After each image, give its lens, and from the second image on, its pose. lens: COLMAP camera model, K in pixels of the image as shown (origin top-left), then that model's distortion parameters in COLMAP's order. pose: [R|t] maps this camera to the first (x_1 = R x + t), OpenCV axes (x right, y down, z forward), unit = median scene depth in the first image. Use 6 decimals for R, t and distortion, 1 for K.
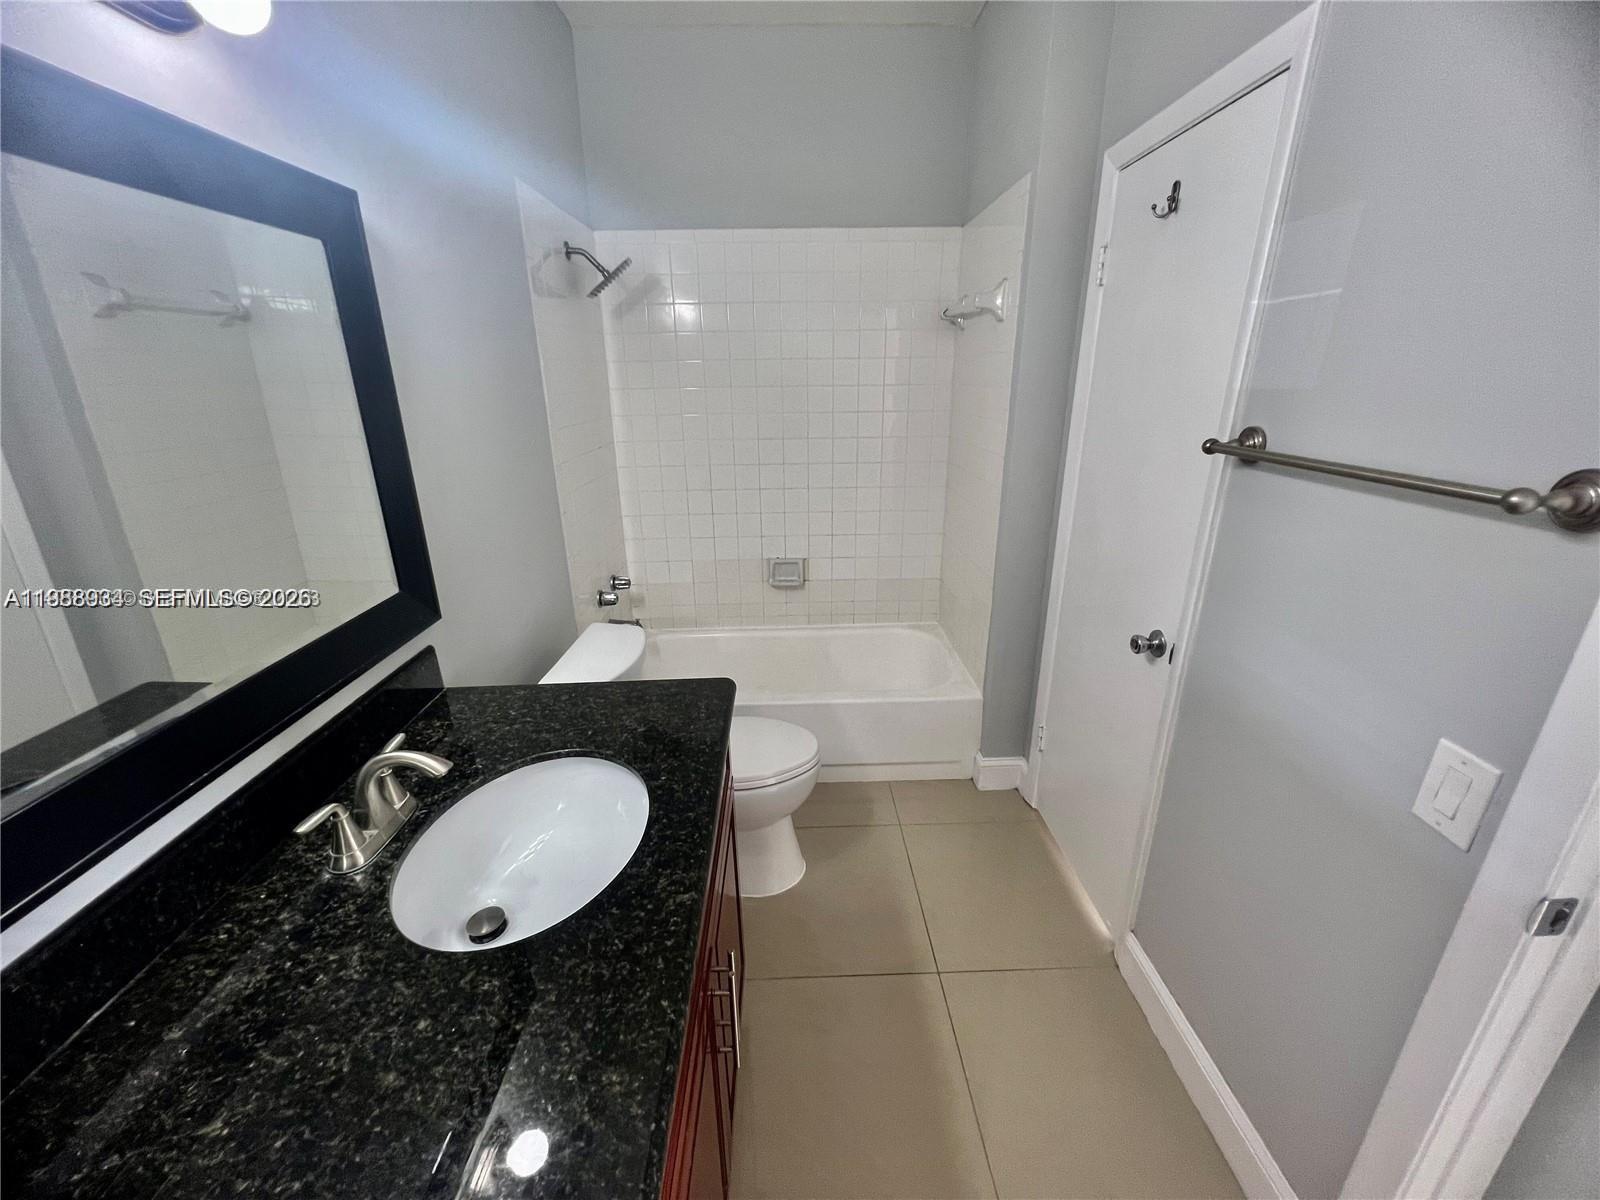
lens RADIAL K [[638.3, 0, 796.8], [0, 638.3, 599.3], [0, 0, 1]] dist [0.002696, 0.000153]
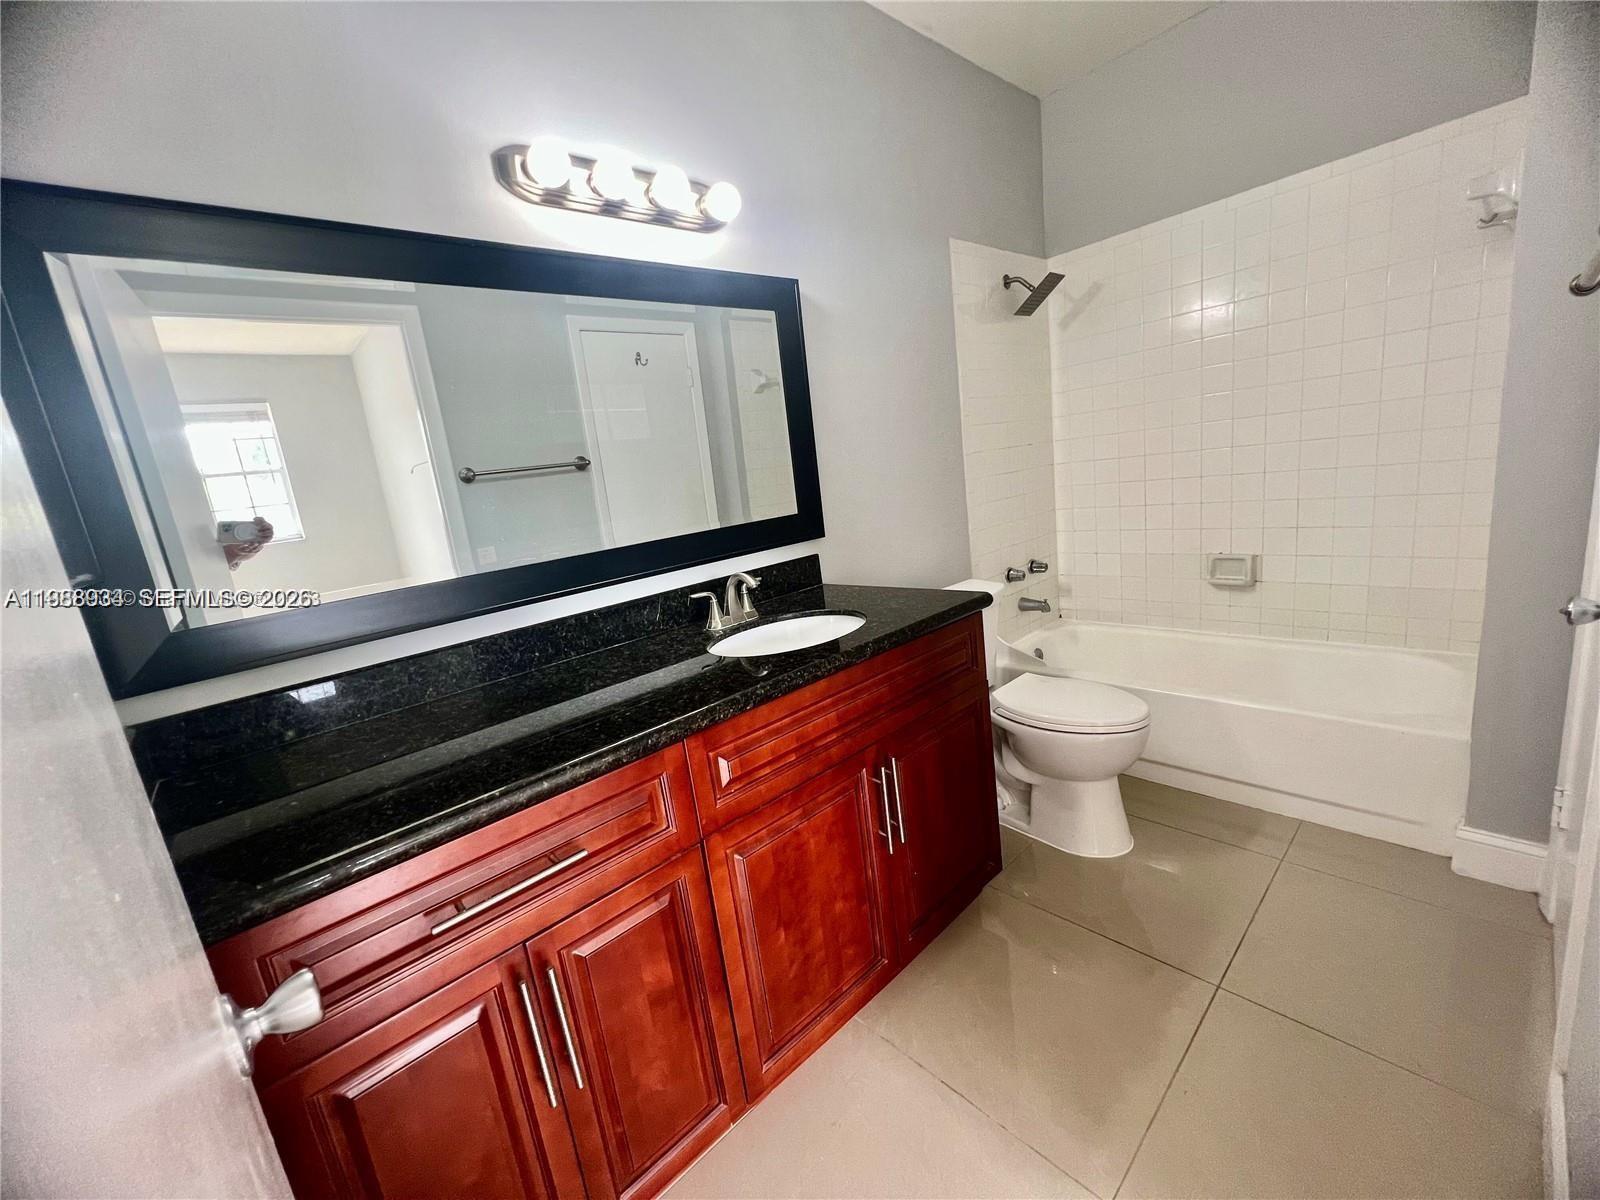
lens RADIAL K [[638.3, 0, 796.8], [0, 638.3, 599.3], [0, 0, 1]] dist [0.002696, 0.000153]
pose [[0.654439, 0.085266, -0.751292, 0.319546], [-0.143520, 0.989566, -0.012710, 0.117054], [0.742369, 0.116143, 0.659847, -0.027572]]
